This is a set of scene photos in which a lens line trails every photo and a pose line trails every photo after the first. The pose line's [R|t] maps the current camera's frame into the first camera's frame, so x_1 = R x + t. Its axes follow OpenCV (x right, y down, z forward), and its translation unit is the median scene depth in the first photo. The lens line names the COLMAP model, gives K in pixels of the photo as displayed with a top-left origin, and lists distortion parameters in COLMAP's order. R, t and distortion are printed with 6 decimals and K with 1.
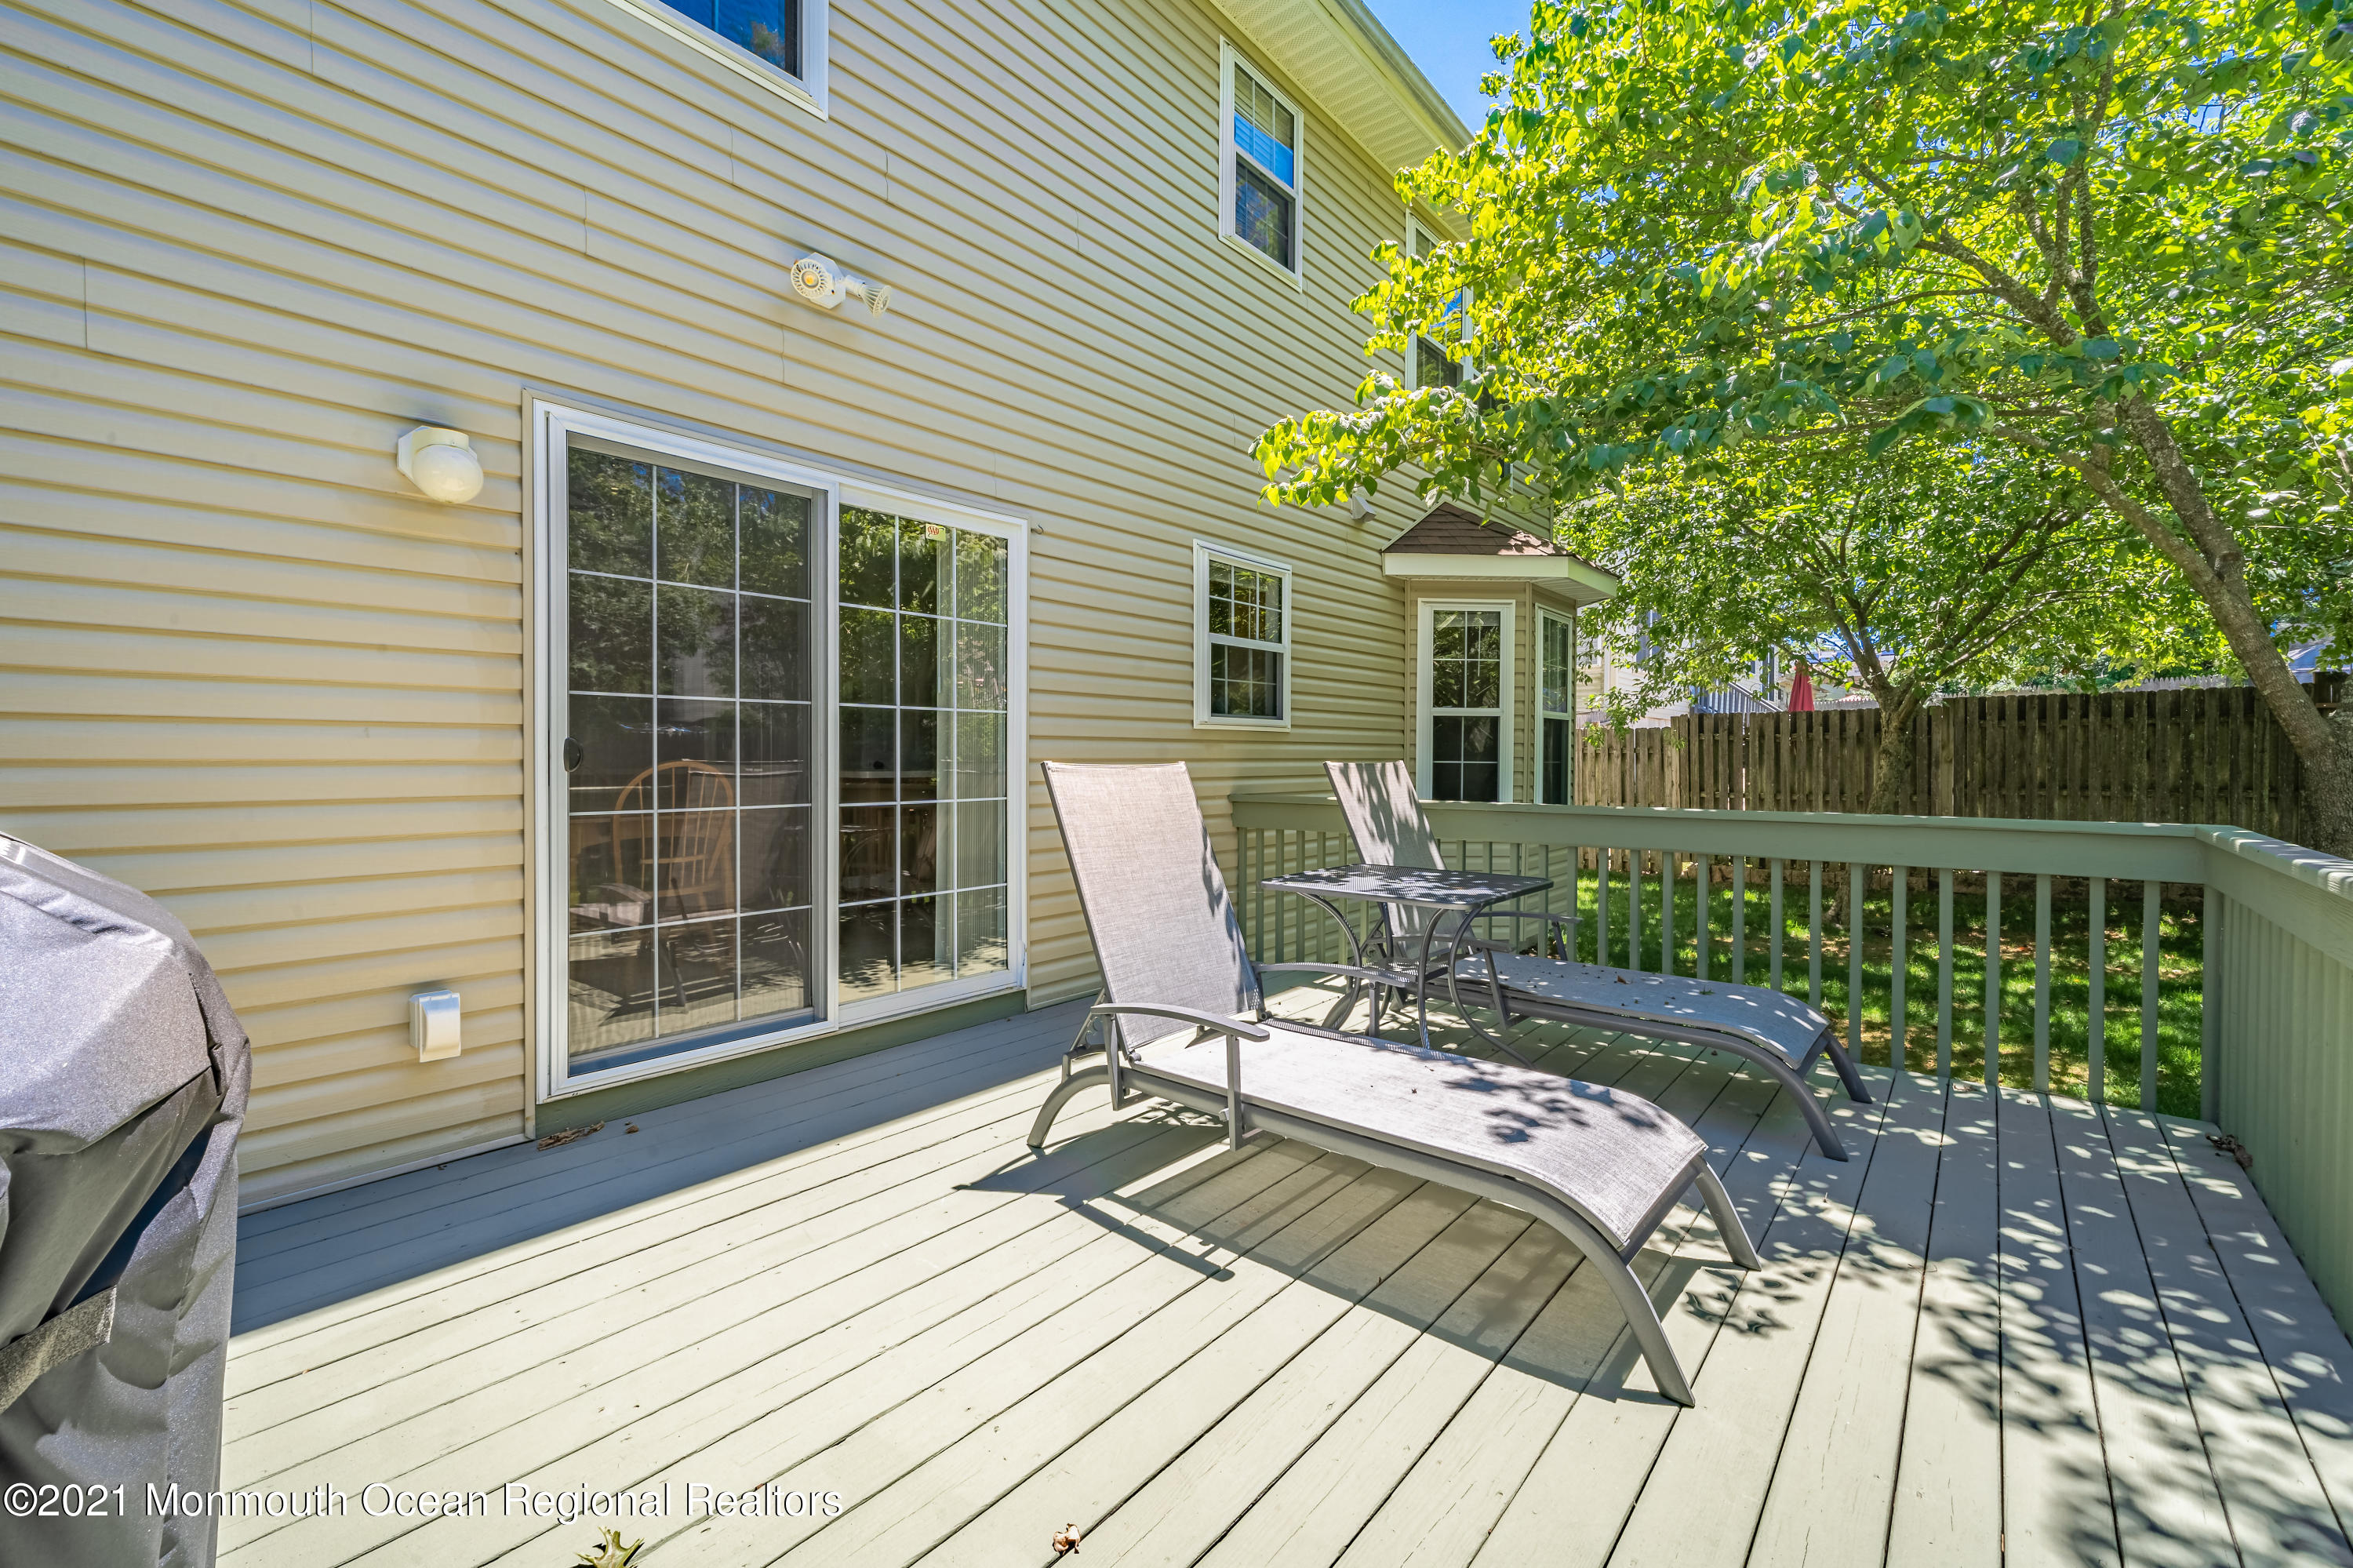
lens RADIAL K [[947.7, 0, 1164.0], [0, 947.7, 769.9], [0, 0, 1]] dist [0.001323, 0.000333]
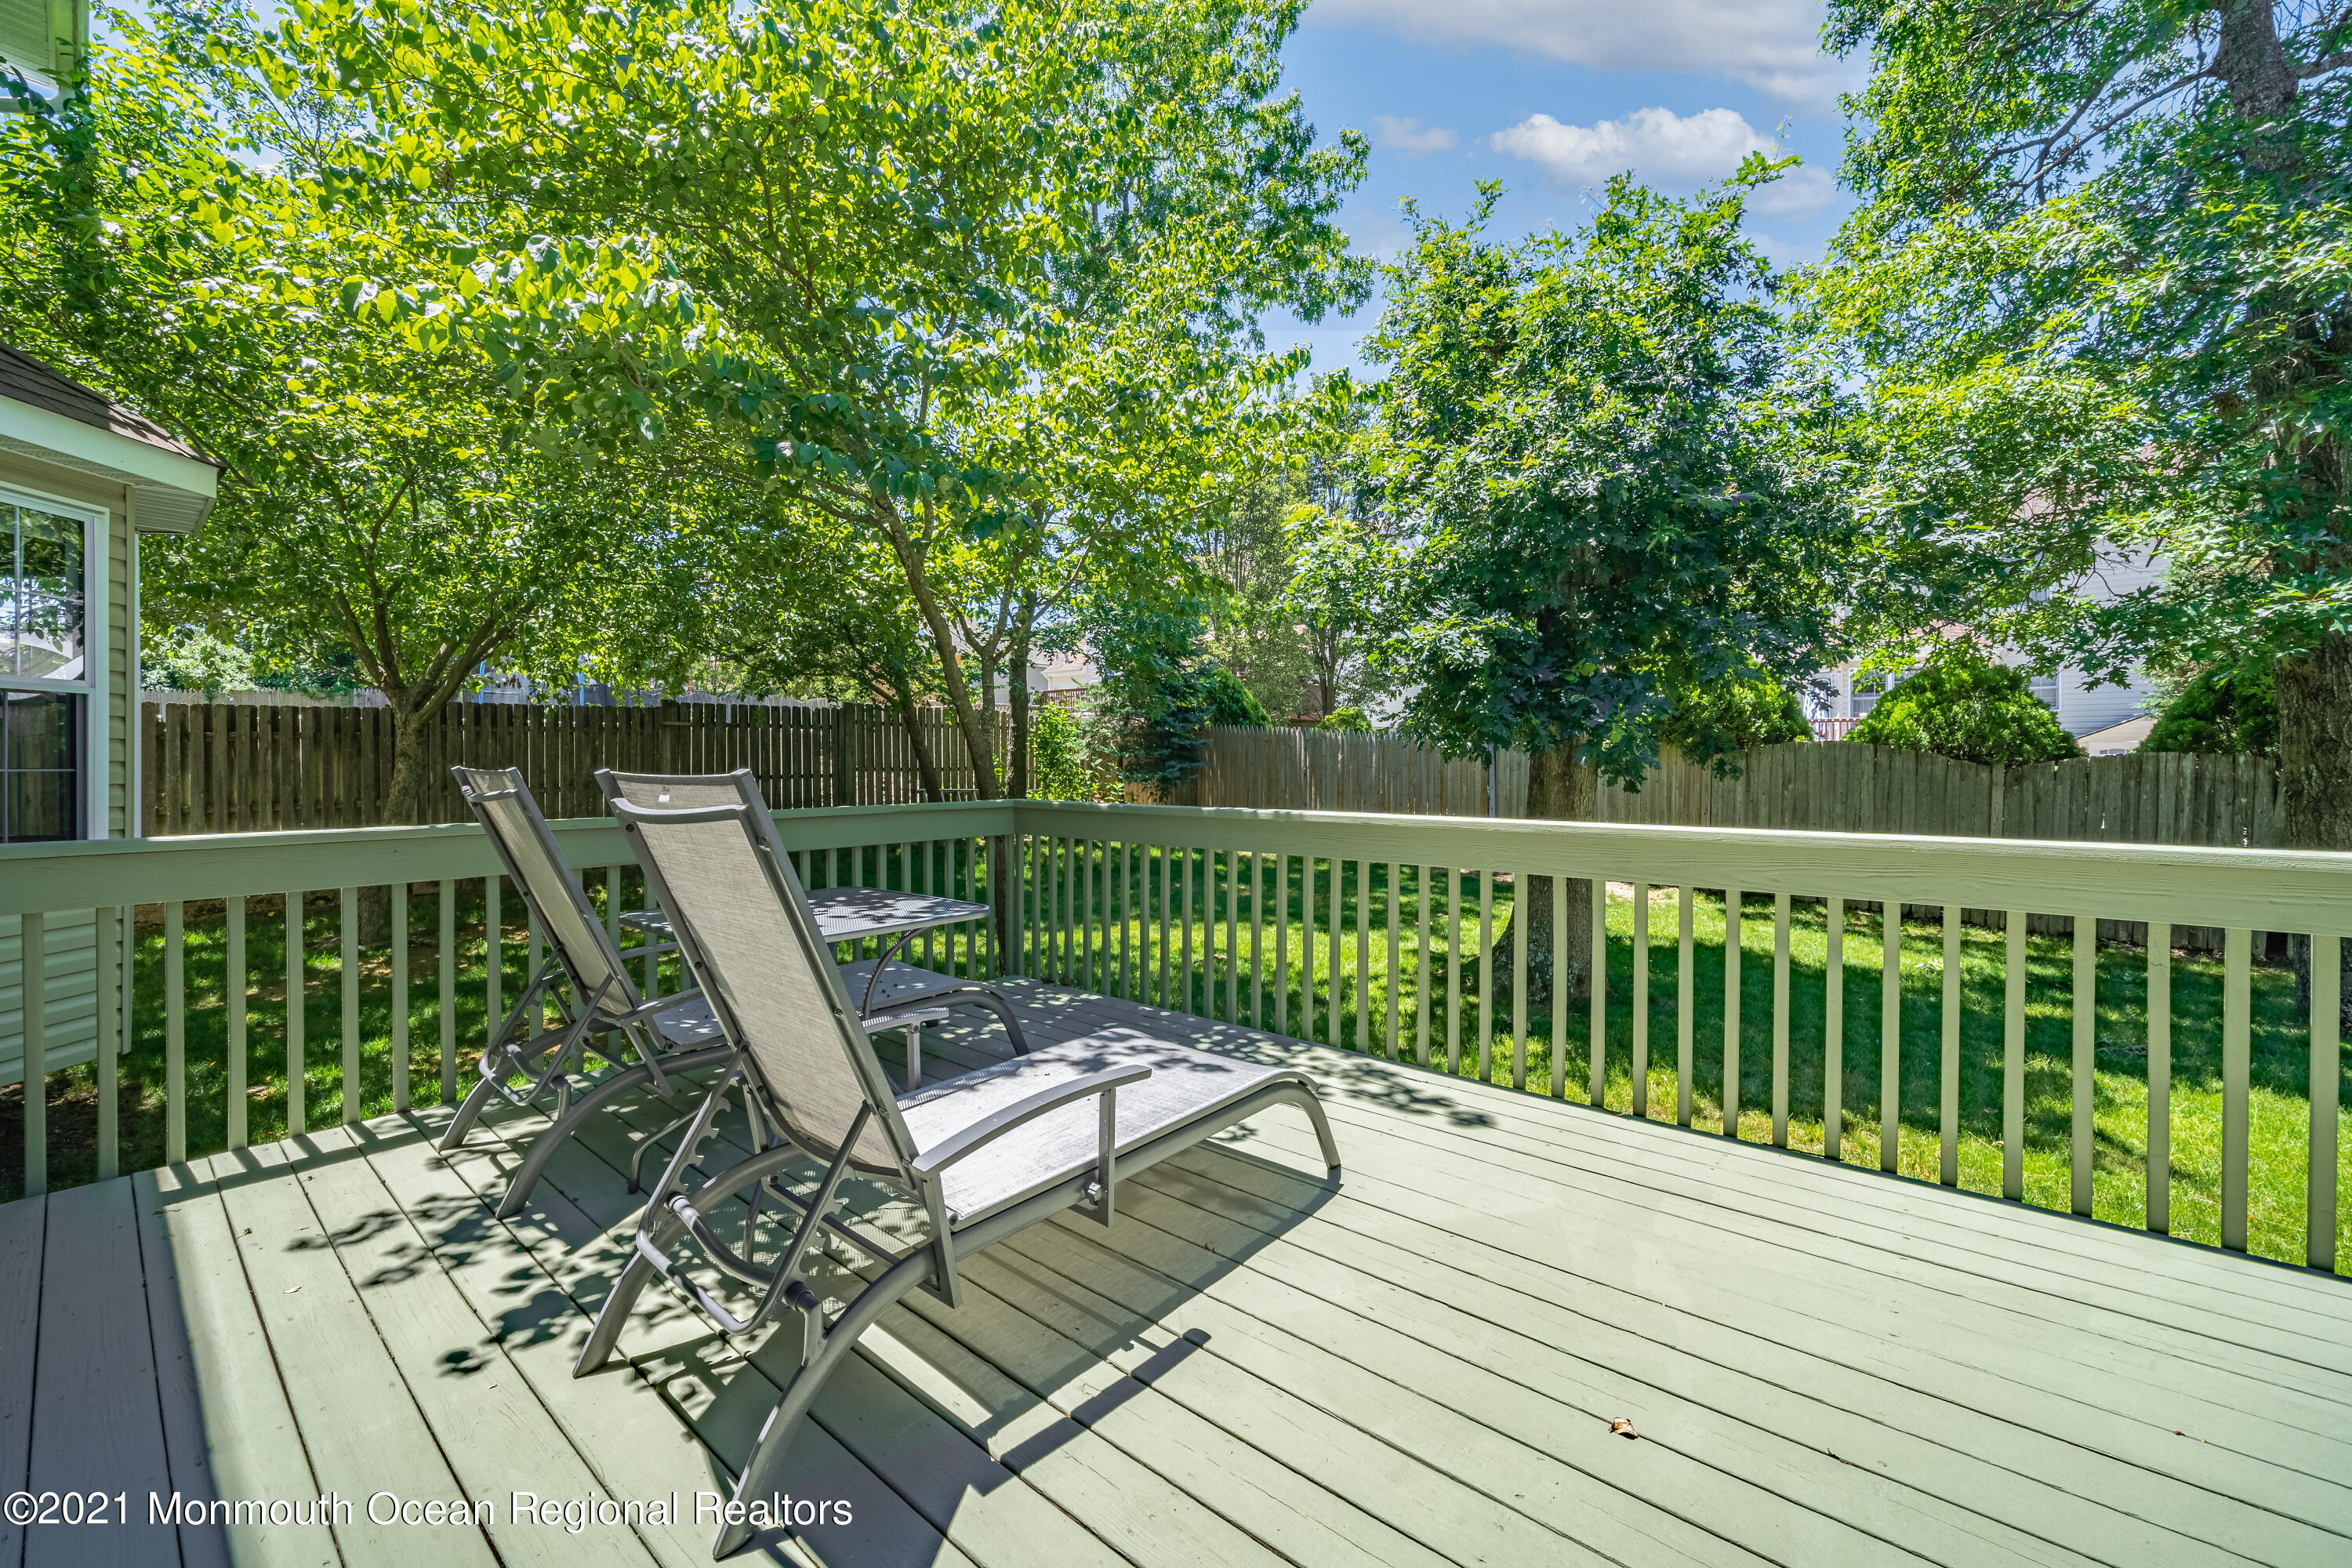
lens RADIAL K [[947.3, 0, 1164.7], [0, 947.3, 769.9], [0, 0, 1]] dist [0.001323, 0.000333]
pose [[-0.003315, -0.009068, 0.999953, -0.774002], [0.013402, 0.999869, 0.009112, -0.010132], [-0.999905, 0.013432, -0.003193, 0.958524]]
